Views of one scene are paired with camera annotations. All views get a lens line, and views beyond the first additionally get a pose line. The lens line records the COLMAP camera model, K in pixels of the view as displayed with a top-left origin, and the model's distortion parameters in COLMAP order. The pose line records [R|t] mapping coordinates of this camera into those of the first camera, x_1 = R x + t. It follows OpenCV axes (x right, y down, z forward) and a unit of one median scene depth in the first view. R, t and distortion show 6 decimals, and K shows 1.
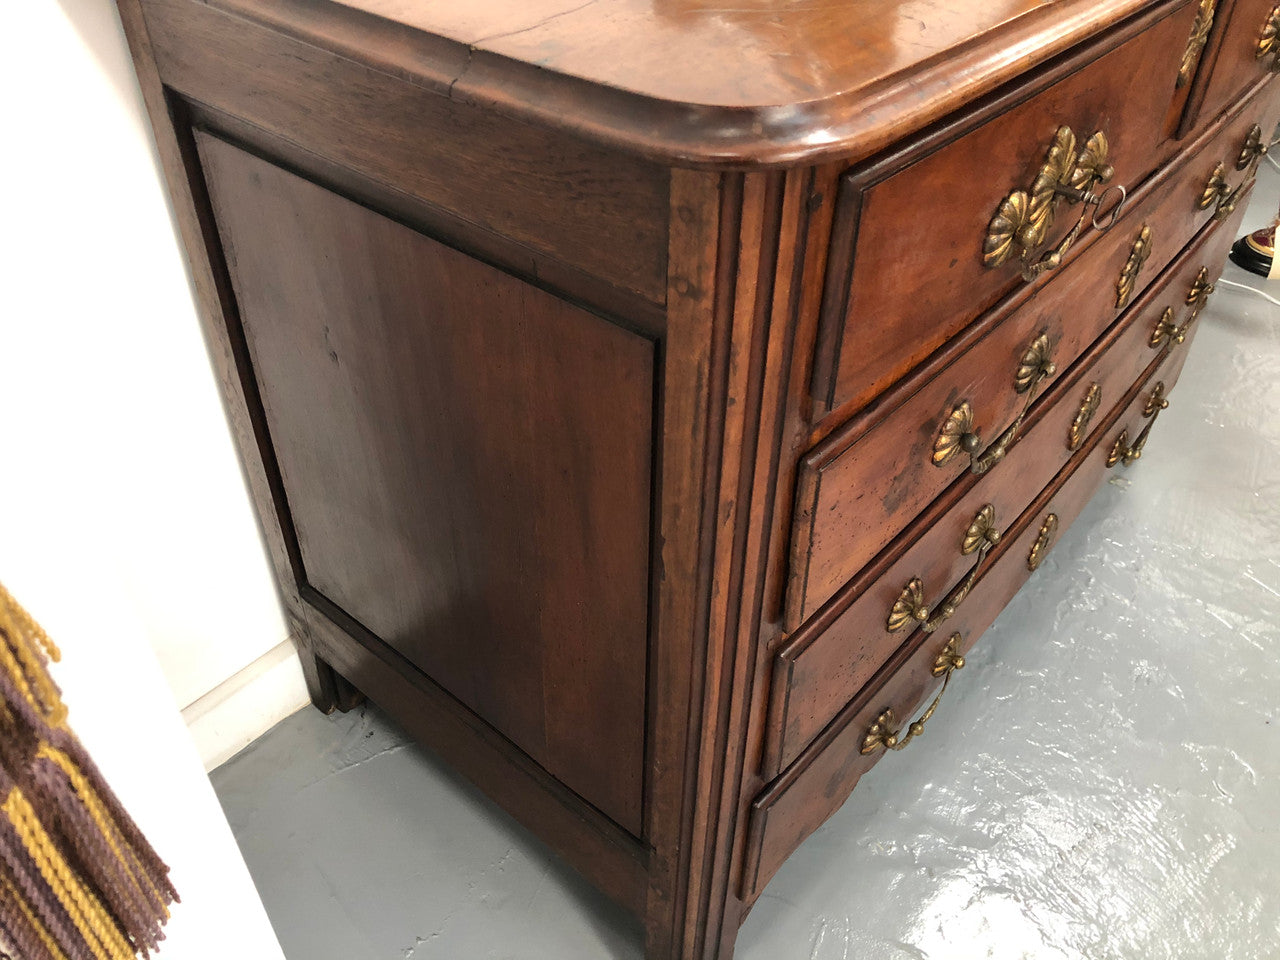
lens RADIAL K [[1040.6, 0, 615.7], [0, 1040.6, 465.2], [0, 0, 1]] dist [0.038212, -0.048233]
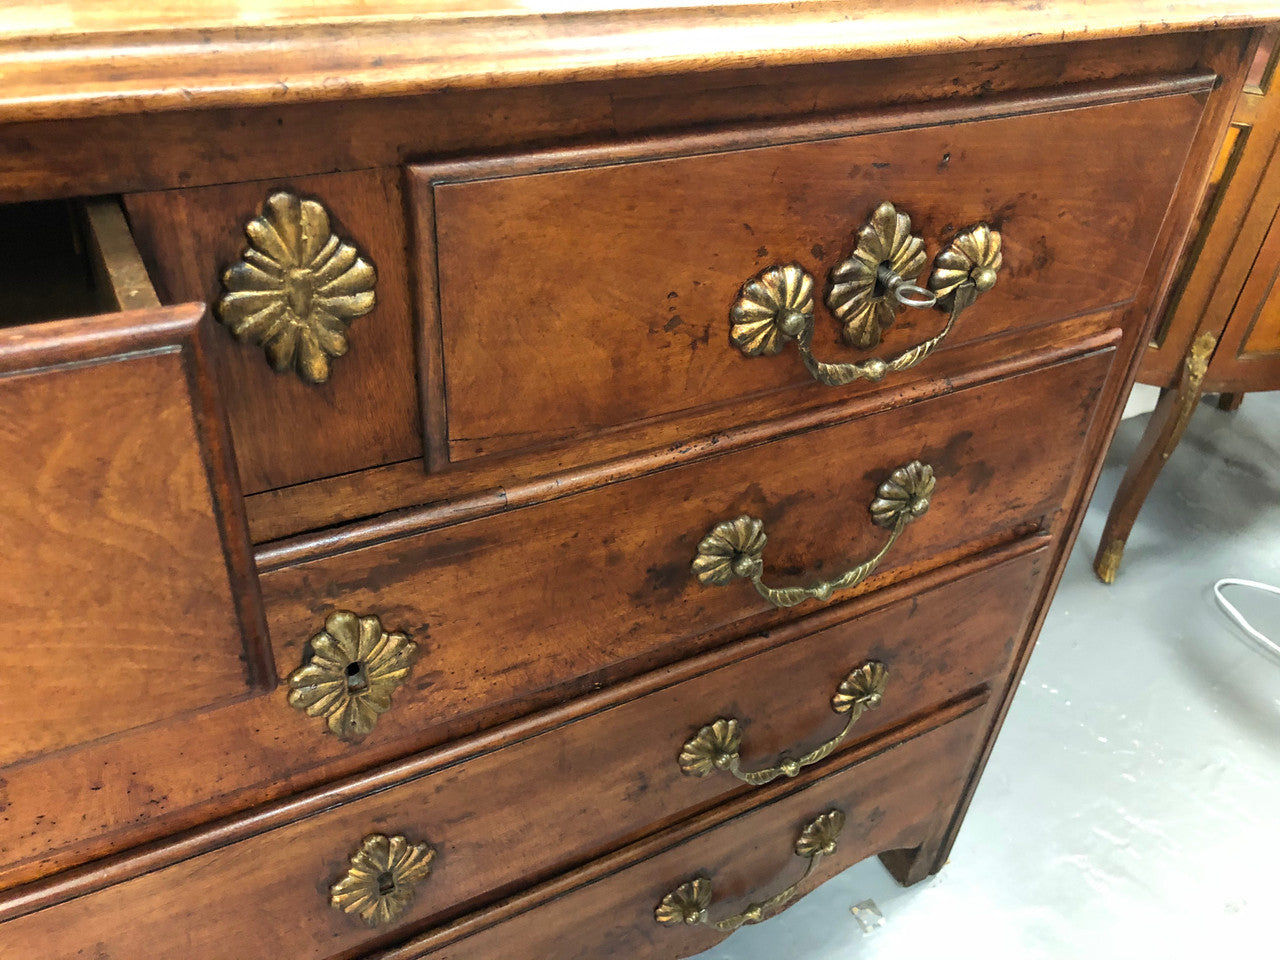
lens RADIAL K [[1040.6, 0, 638.3], [0, 1040.6, 470.5], [0, 0, 1]] dist [0.038212, -0.048233]
pose [[0.932130, 0.252776, -0.259303, 1.075120], [-0.272308, 0.961303, -0.041774, -0.444145], [0.238710, 0.109549, 0.964892, 0.725867]]
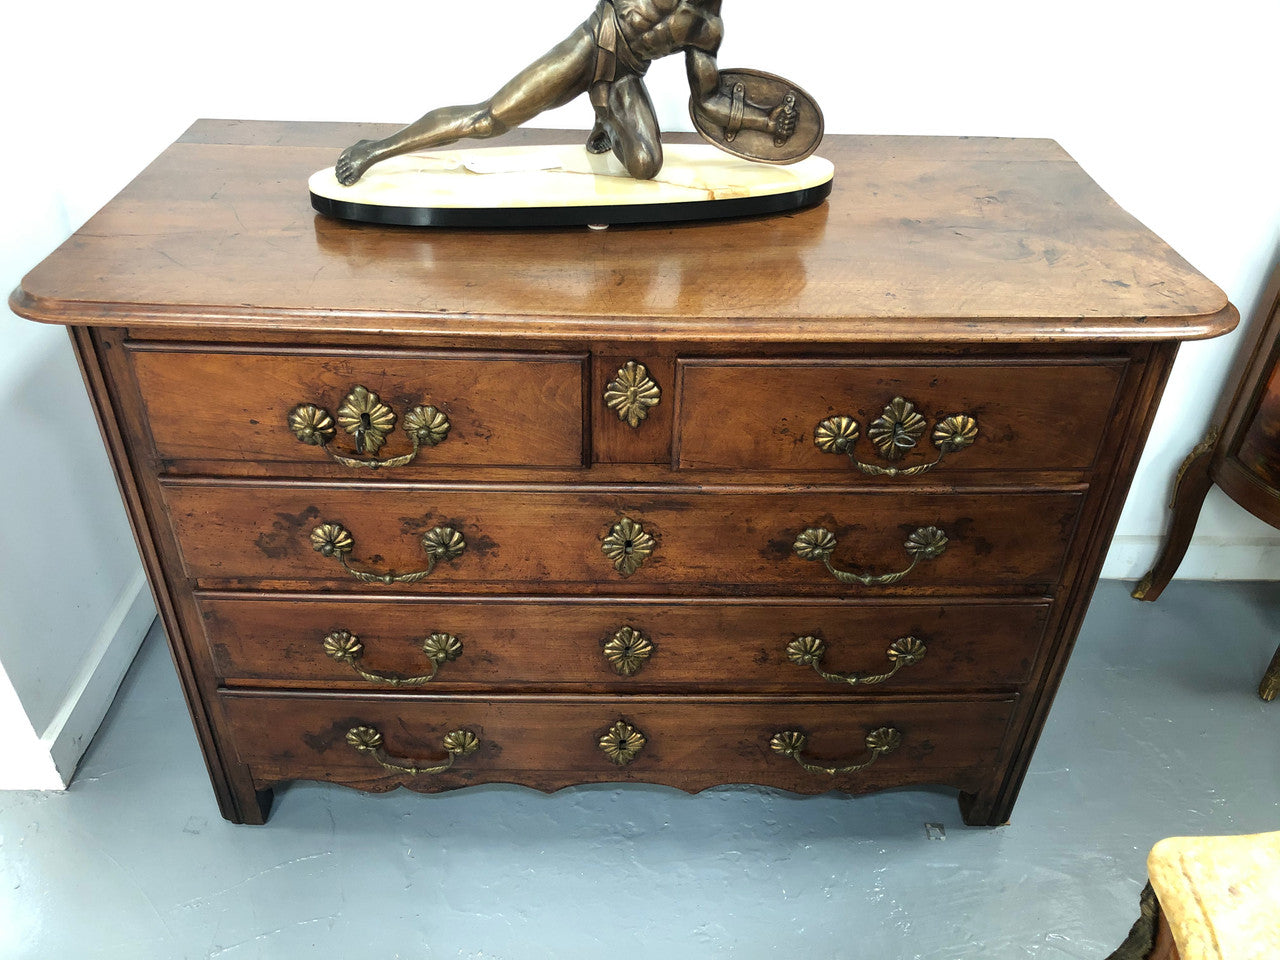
lens RADIAL K [[1040.6, 0, 639.2], [0, 1040.6, 467.8], [0, 0, 1]] dist [0.038212, -0.048233]
pose [[0.670111, 0.433512, -0.602511, 1.778043], [-0.480878, 0.871894, 0.092505, -0.574801], [0.565428, 0.227745, 0.792732, -0.041933]]
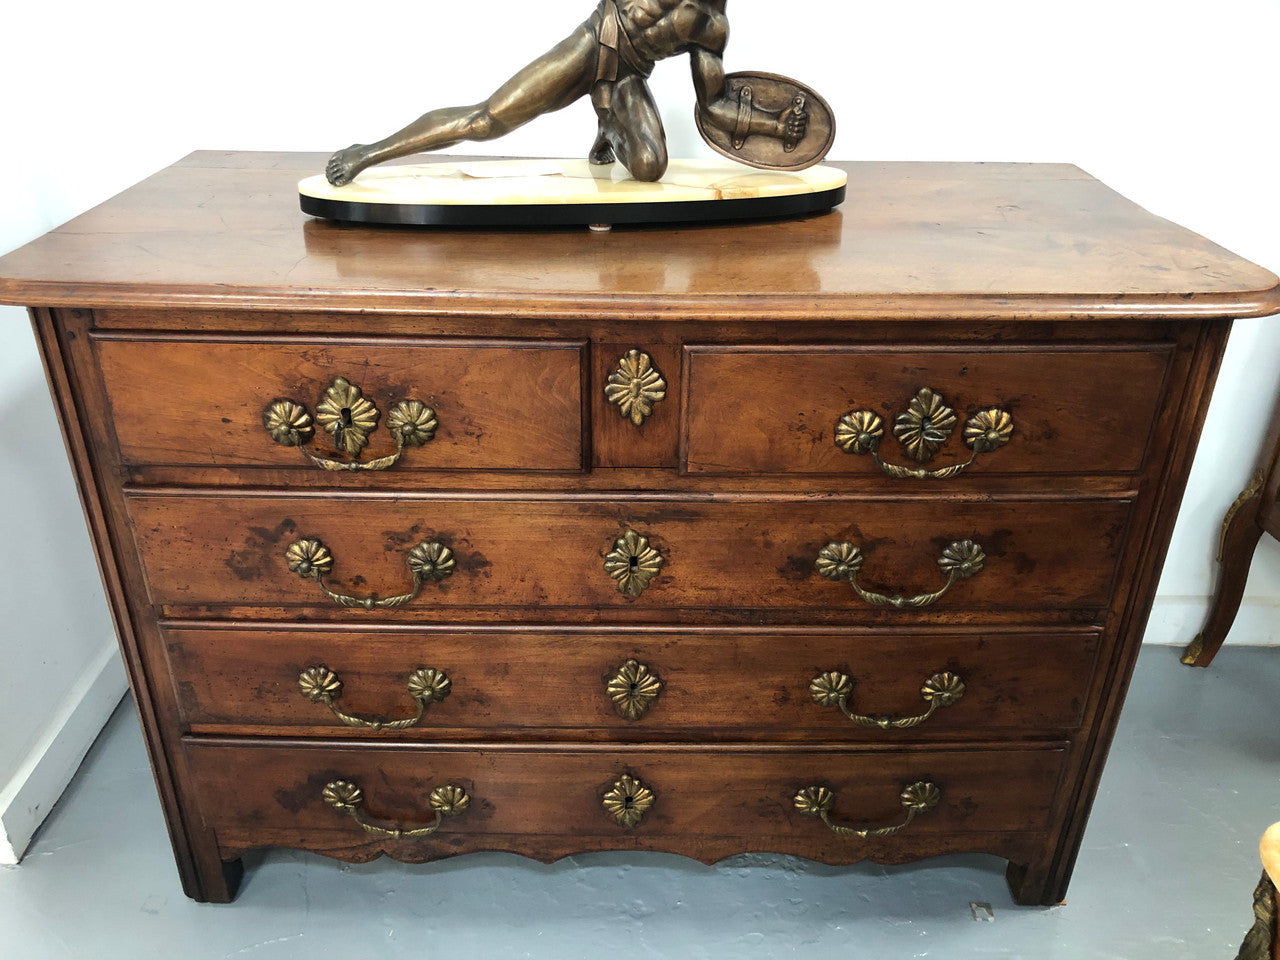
lens RADIAL K [[1040.6, 0, 641.5], [0, 1040.6, 471.1], [0, 0, 1]] dist [0.038212, -0.048233]
pose [[0.663664, 0.353992, -0.658968, 1.778323], [-0.475763, 0.879548, -0.006668, -0.400826], [0.577234, 0.317938, 0.752141, 0.136782]]
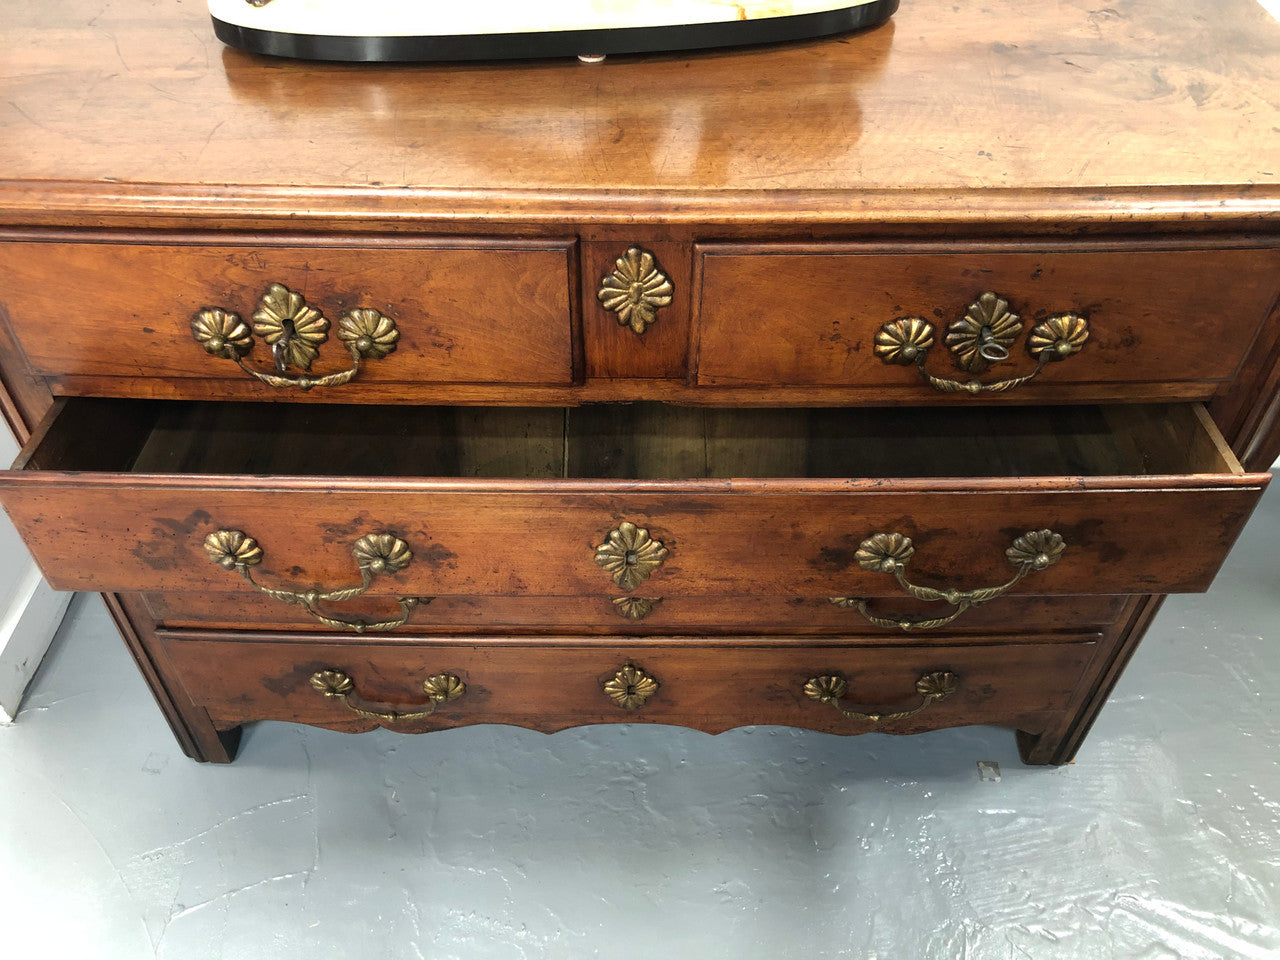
lens RADIAL K [[1040.6, 0, 636.7], [0, 1040.6, 463.0], [0, 0, 1]] dist [0.038212, -0.048233]
pose [[0.658977, 0.518478, -0.544913, 1.512452], [-0.472784, 0.848976, 0.236041, -0.641641], [0.585000, 0.102080, 0.804583, 0.251234]]
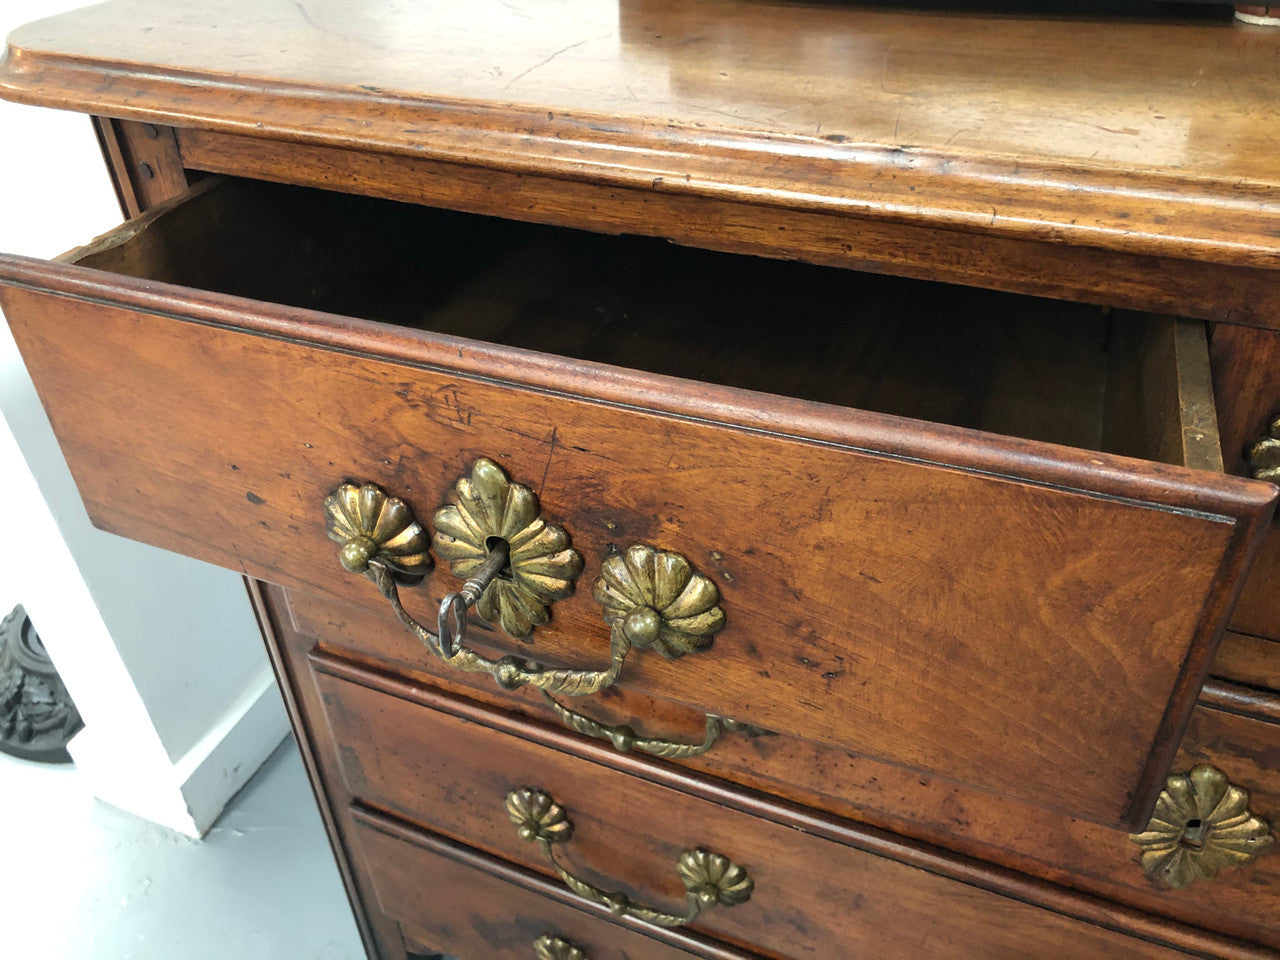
lens RADIAL K [[1040.6, 0, 638.2], [0, 1040.6, 478.5], [0, 0, 1]] dist [0.038212, -0.048233]
pose [[0.339569, 0.544421, -0.767006, 0.892166], [-0.563004, 0.770888, 0.297923, -0.529051], [0.753471, 0.330663, 0.568281, 0.734398]]
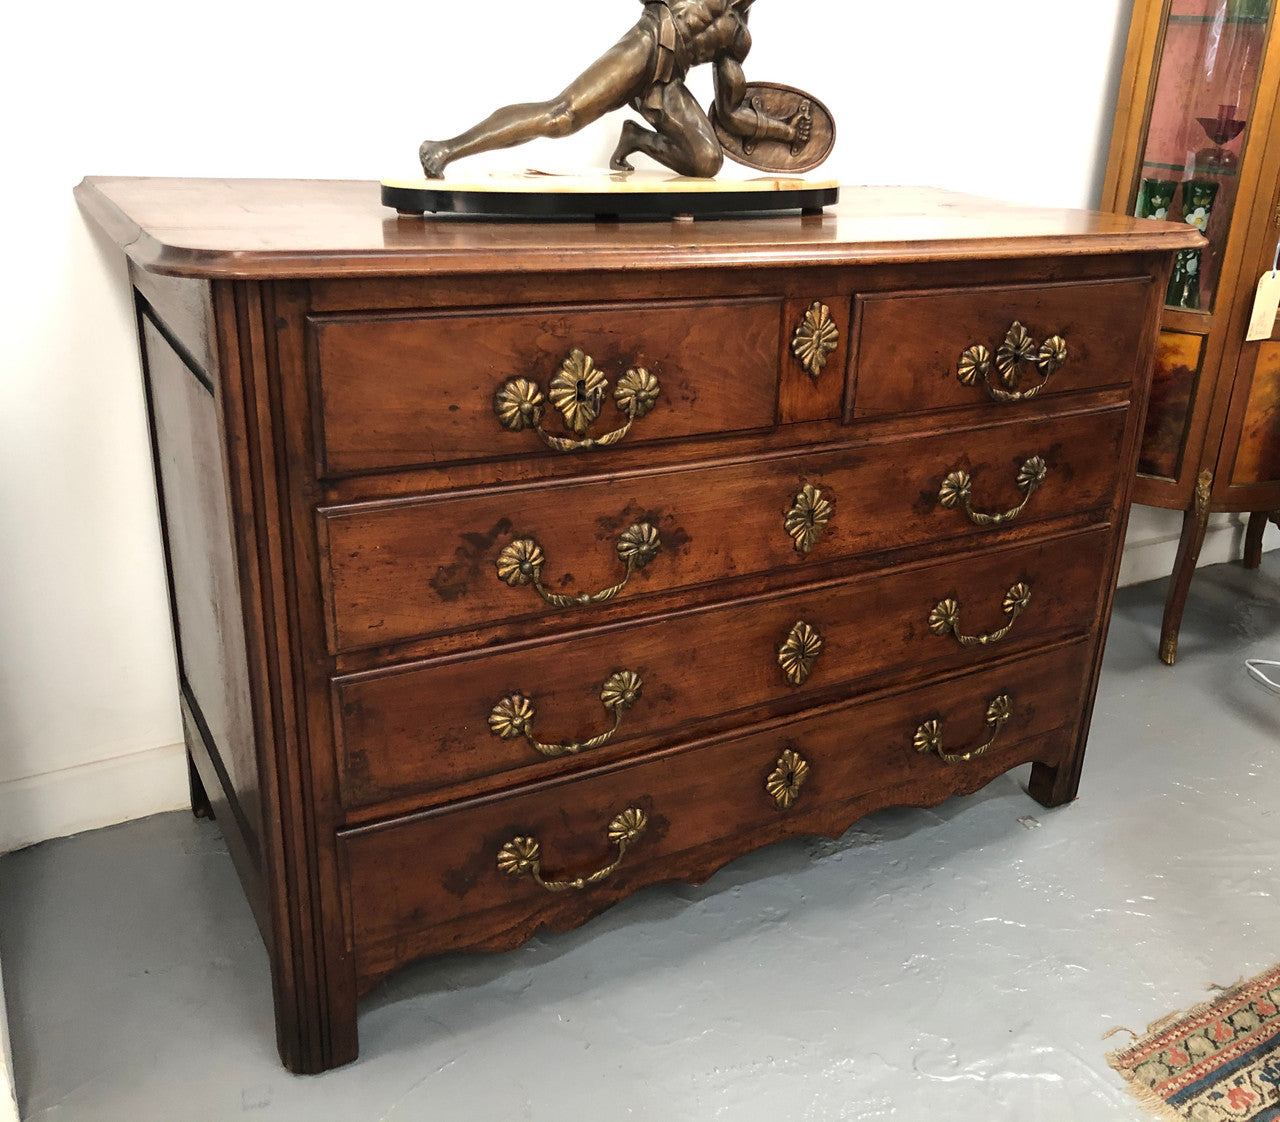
lens RADIAL K [[1205.7, 0, 725.2], [0, 1205.7, 545.1], [0, 0, 1]] dist [0.046048, 0.000000]
pose [[0.955088, 0.148384, -0.256494, 1.112415], [-0.221280, 0.932848, -0.284305, 0.385230], [0.197083, 0.328294, 0.923787, -0.467768]]
